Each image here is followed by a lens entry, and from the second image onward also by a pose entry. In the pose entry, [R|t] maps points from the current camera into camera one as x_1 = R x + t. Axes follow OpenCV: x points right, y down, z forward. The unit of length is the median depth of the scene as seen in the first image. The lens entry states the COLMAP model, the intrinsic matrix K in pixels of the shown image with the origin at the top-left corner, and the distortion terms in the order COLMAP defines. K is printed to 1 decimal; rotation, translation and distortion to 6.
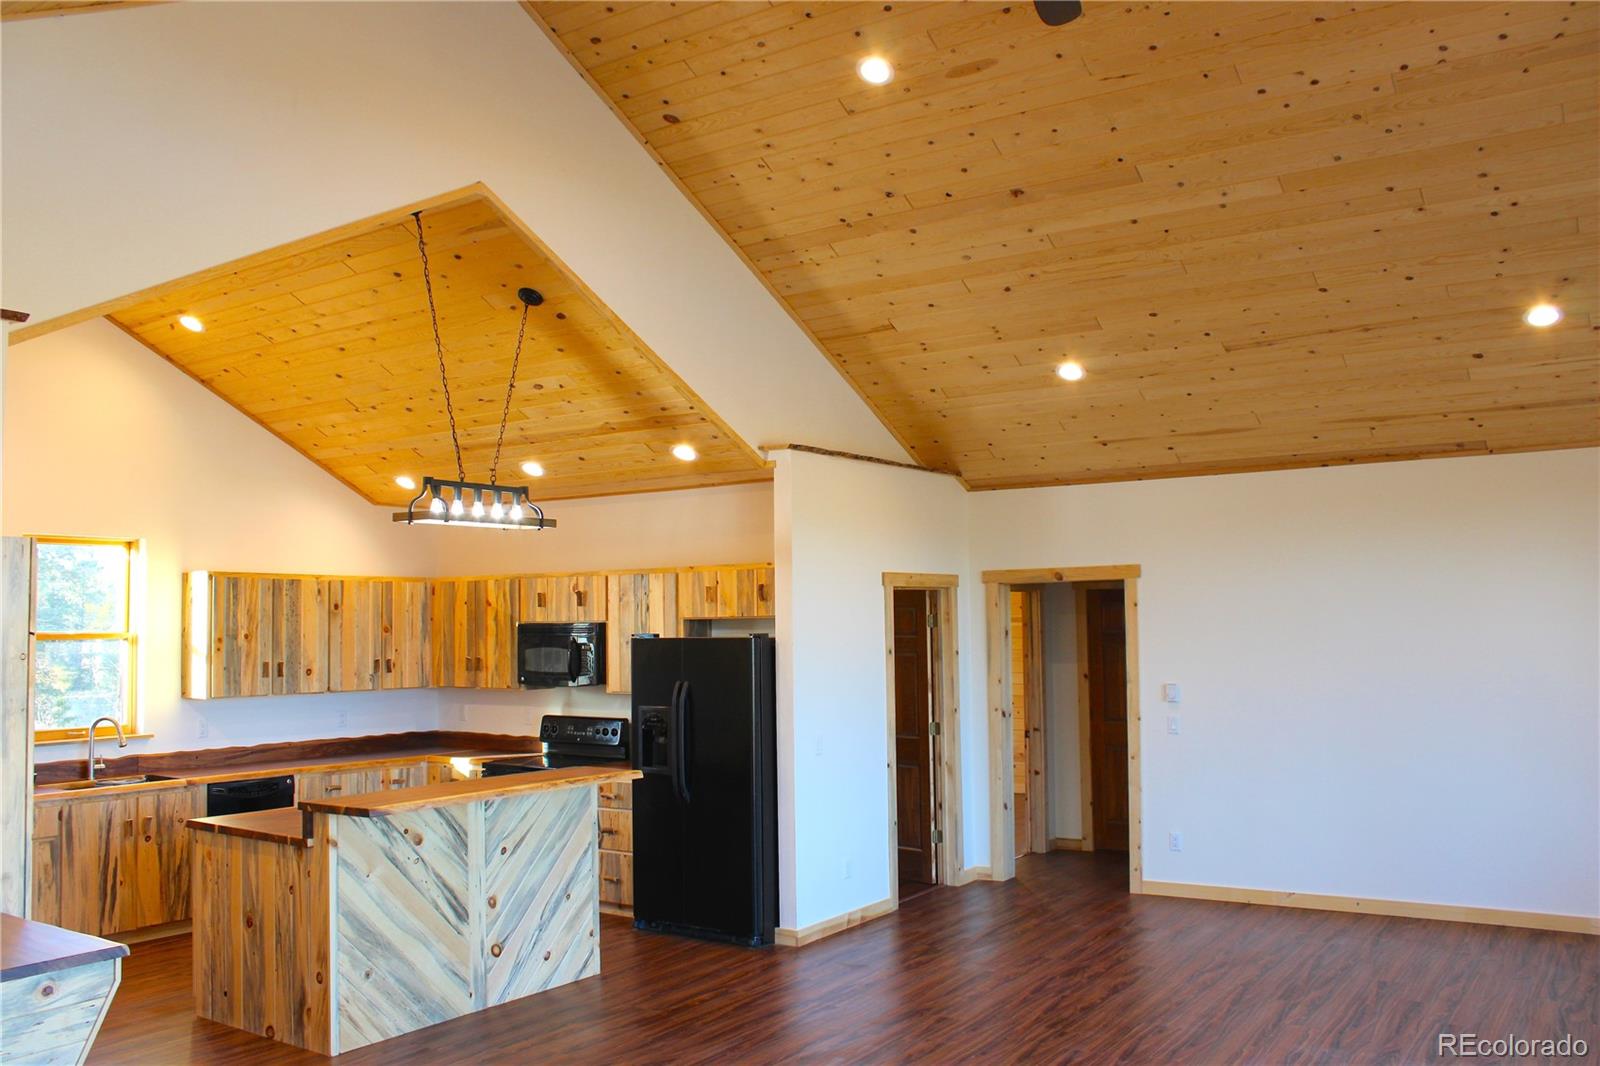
lens RADIAL K [[1337.1, 0, 792.4], [0, 1337.1, 526.2], [0, 0, 1]] dist [-0.161716, 0.146856]
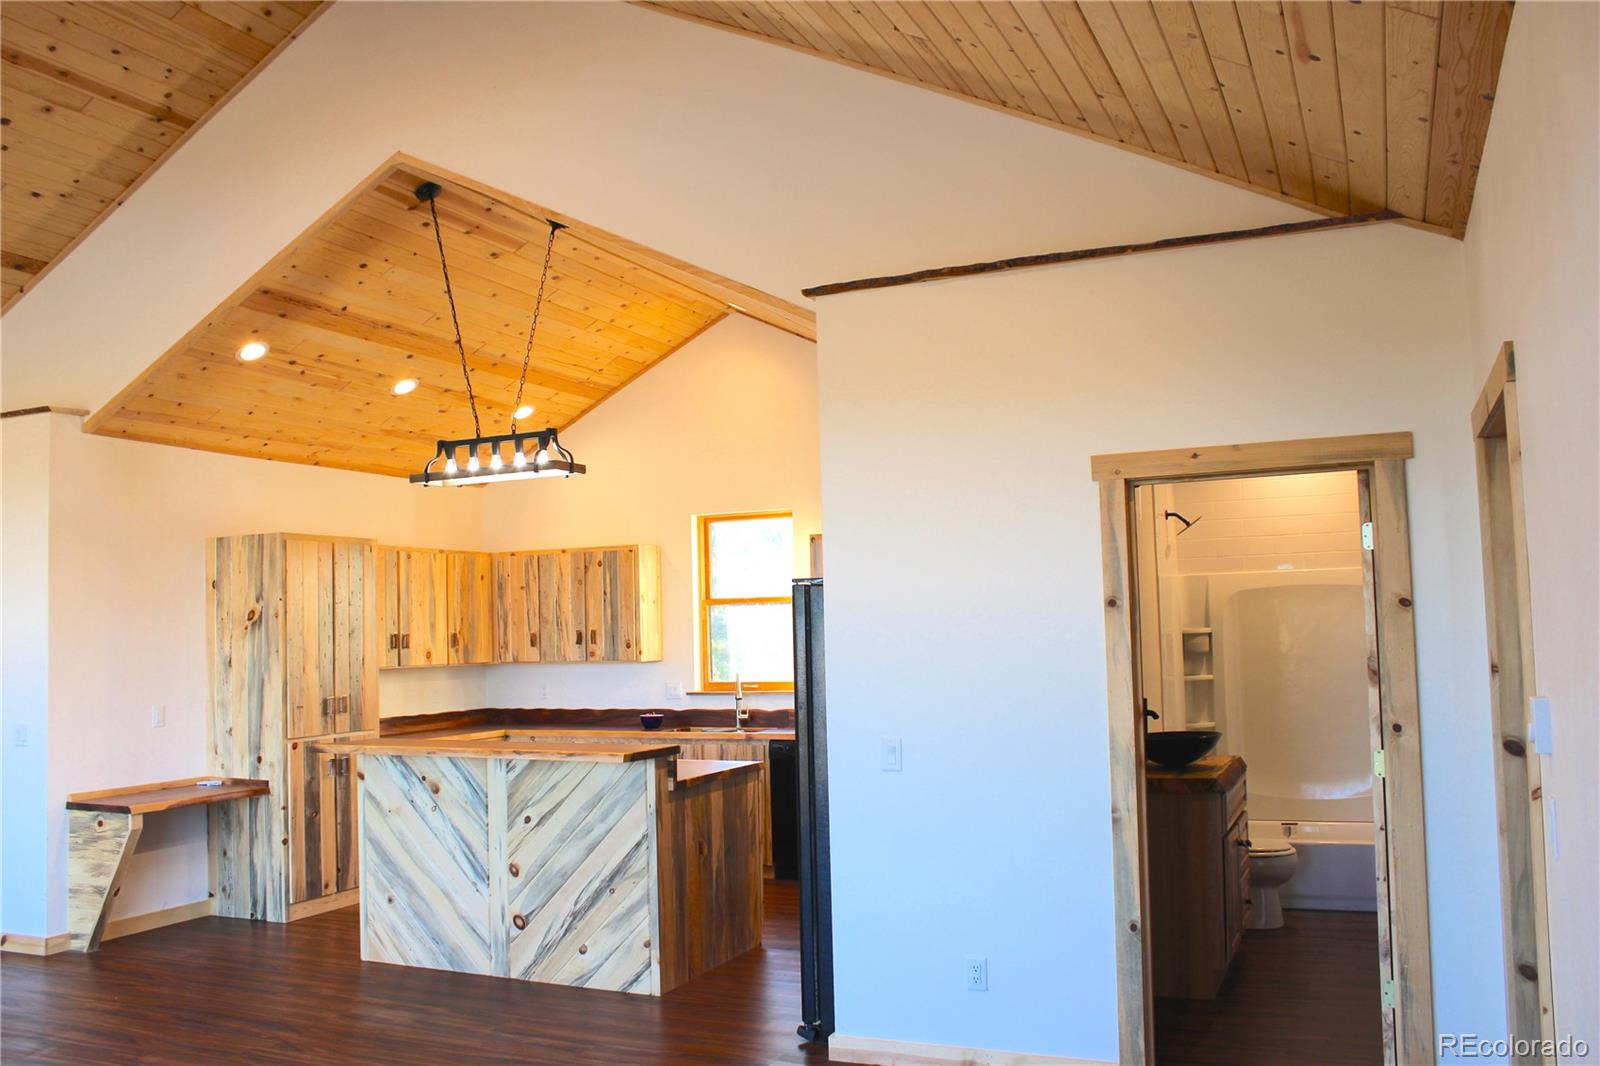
lens RADIAL K [[1337.1, 0, 792.4], [0, 1337.1, 526.2], [0, 0, 1]] dist [-0.161716, 0.146856]
pose [[0.175644, -0.066992, -0.982172, 0.606922], [0.094820, 0.994195, -0.050855, 0.083467], [0.979877, -0.084197, 0.180976, 0.829551]]
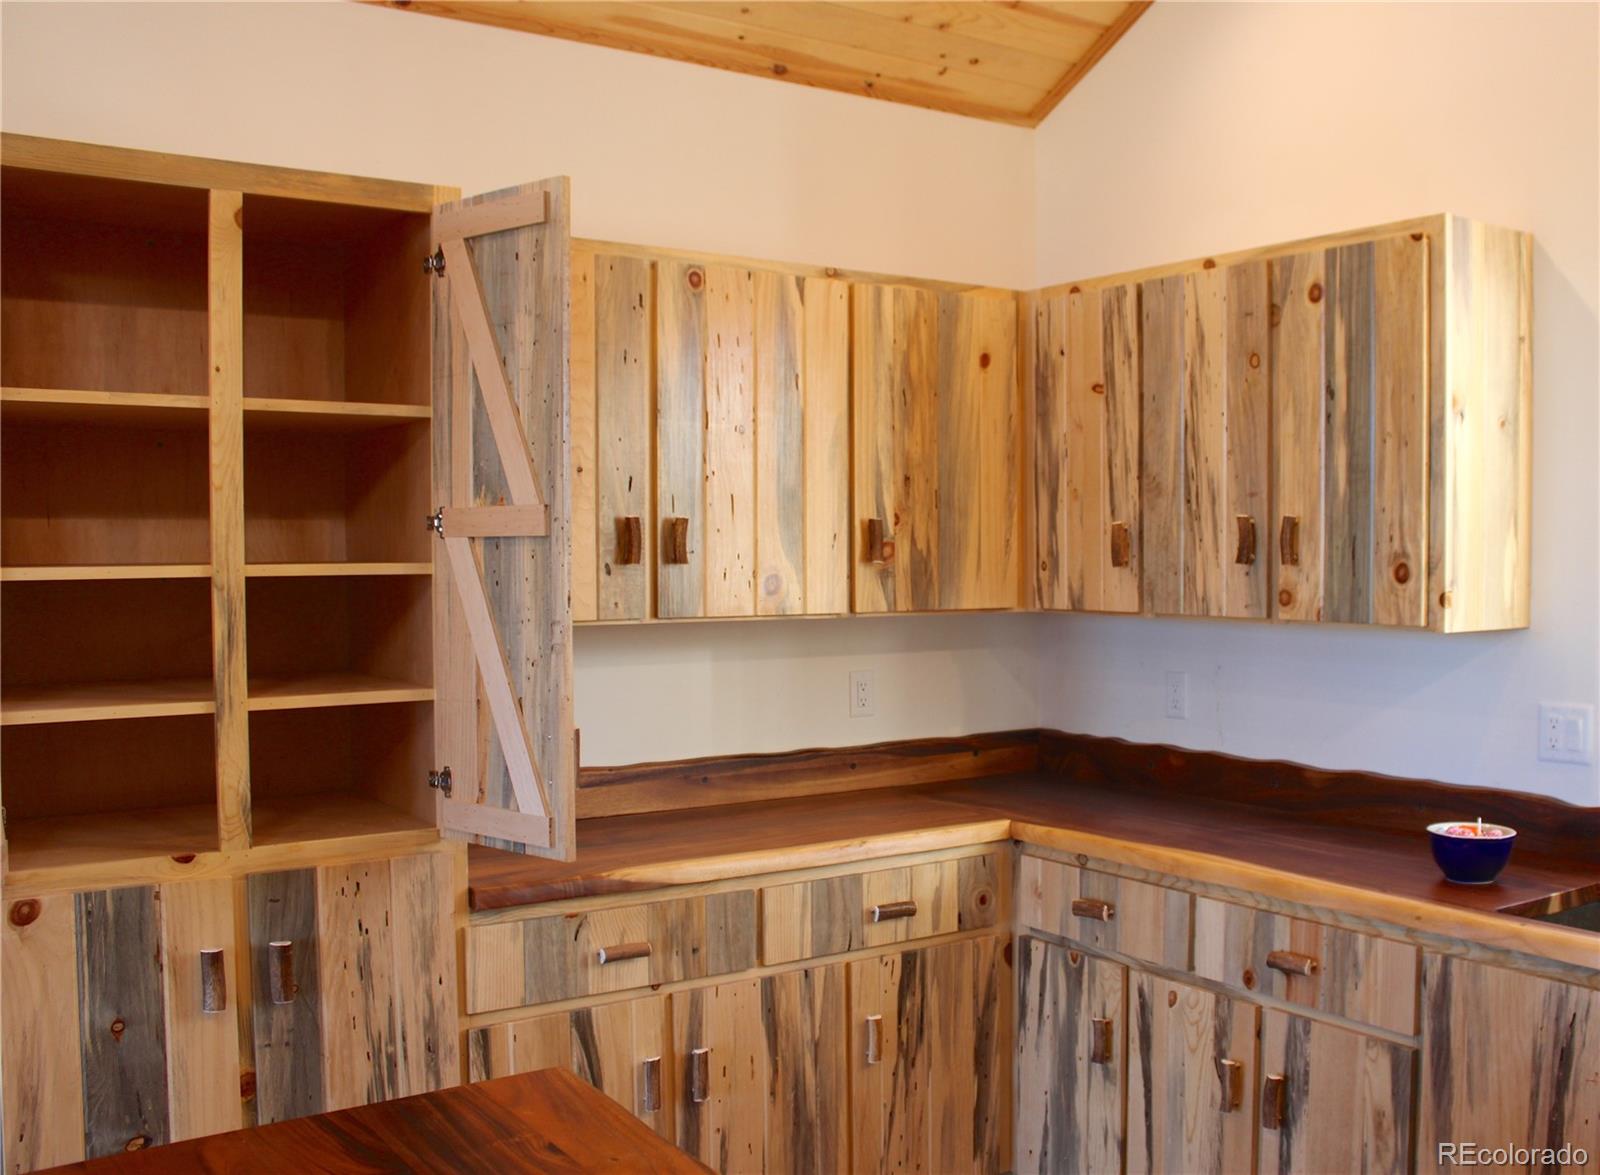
lens RADIAL K [[1578.3, 0, 934.0], [0, 1578.3, 617.8], [0, 0, 1]] dist [-0.170853, 0.158182]
pose [[-0.324808, 0.056866, -0.944069, -0.161526], [0.073242, 0.996706, 0.034838, 0.103242], [0.942940, -0.057830, -0.327903, 0.907160]]
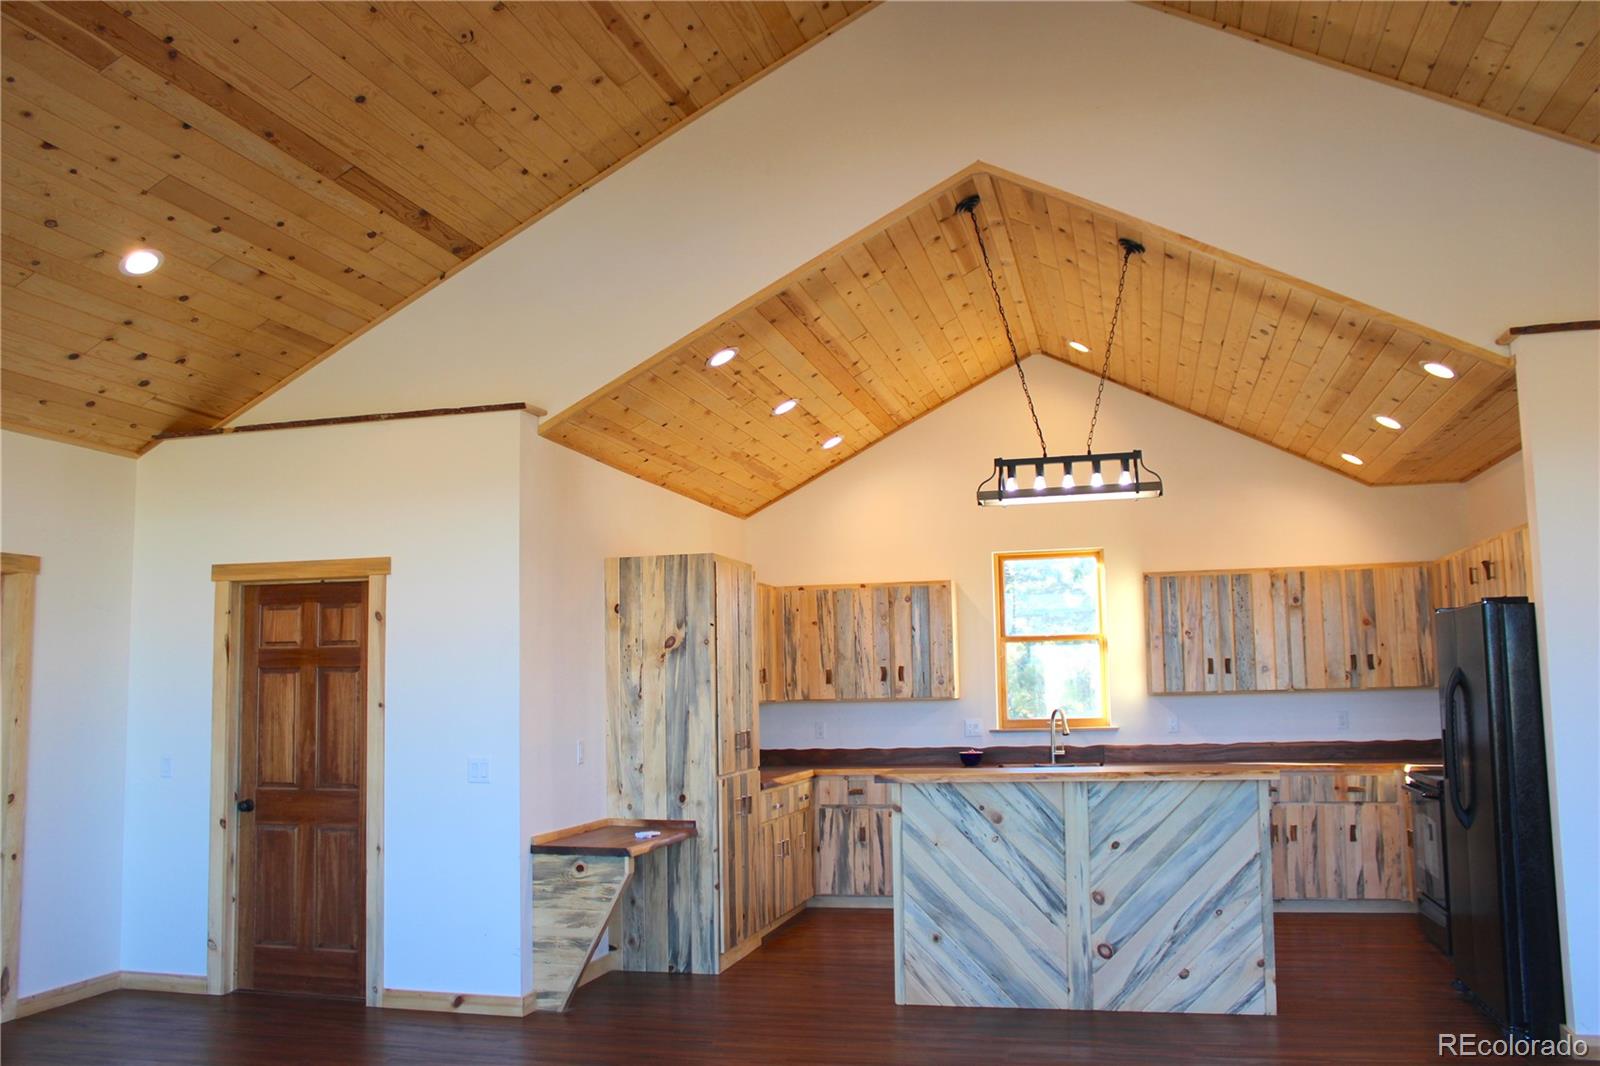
lens RADIAL K [[1337.1, 0, 792.4], [0, 1337.1, 526.2], [0, 0, 1]] dist [-0.161716, 0.146856]
pose [[0.337921, -0.106002, -0.935186, 0.476100], [0.080513, 0.993251, -0.083491, 0.066380], [0.937724, -0.047081, 0.344175, 0.384701]]
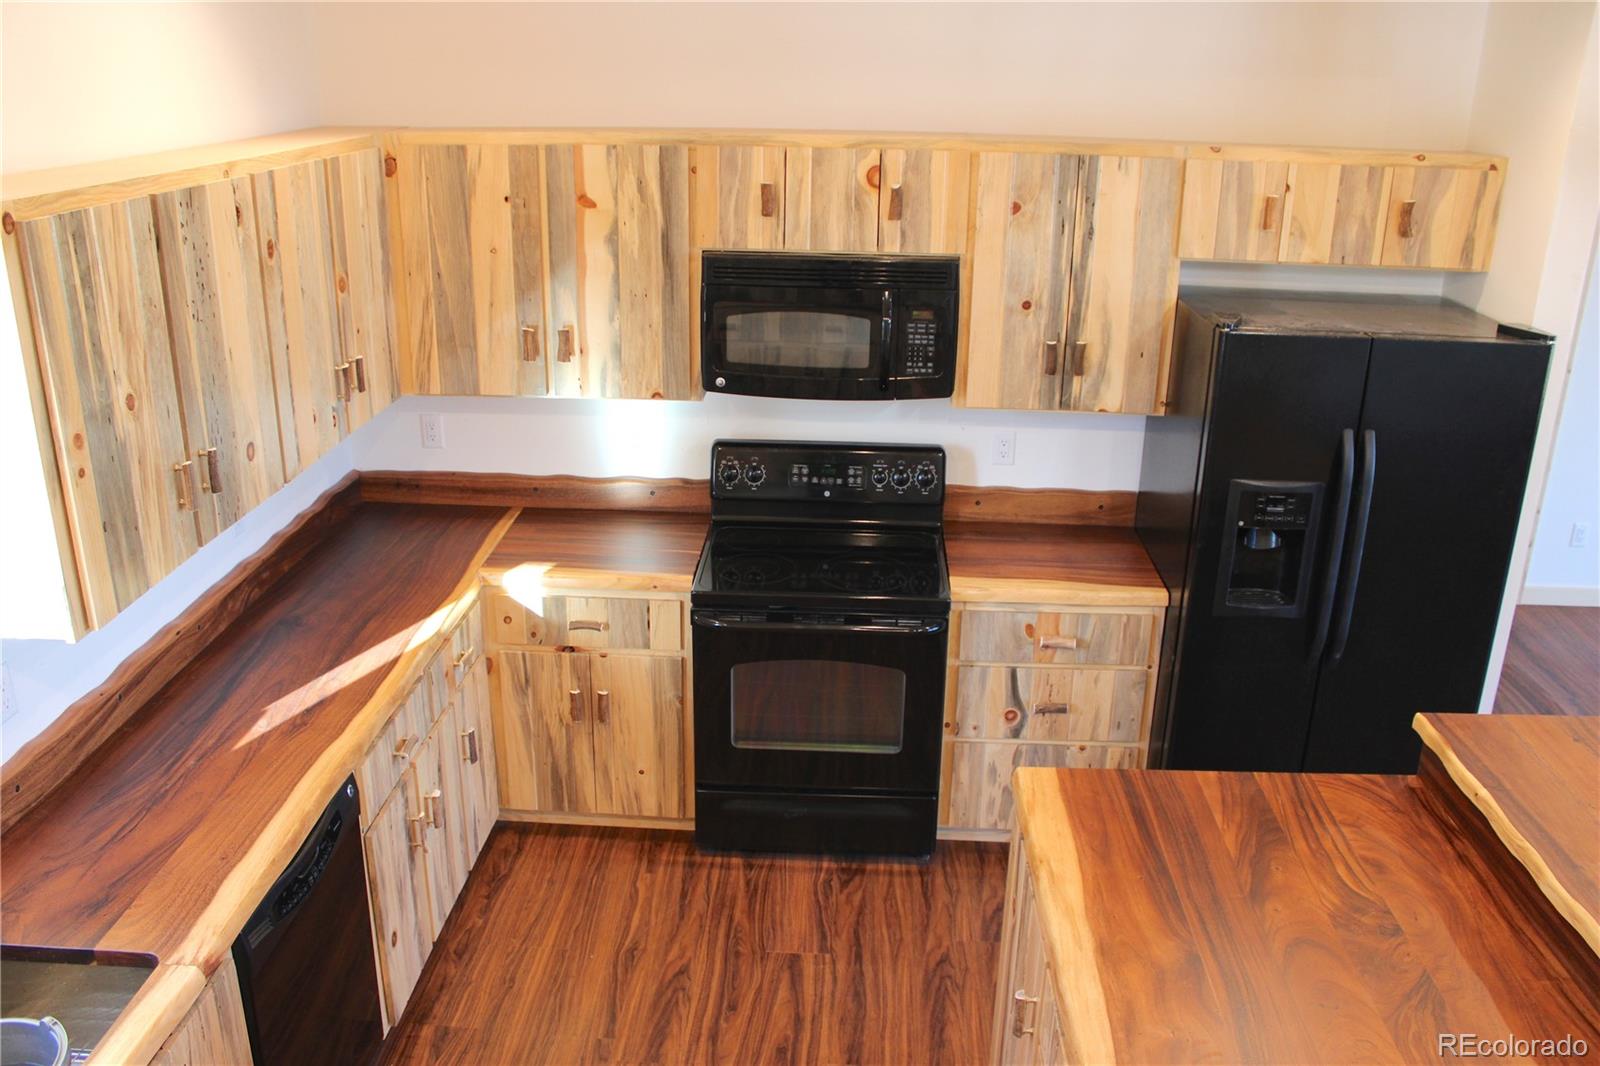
lens RADIAL K [[1337.1, 0, 792.4], [0, 1337.1, 526.2], [0, 0, 1]] dist [-0.161716, 0.146856]
pose [[0.853108, -0.154502, 0.498333, -0.470864], [-0.064011, 0.916936, 0.393867, -0.018769], [-0.517792, -0.367910, 0.772356, 0.721194]]
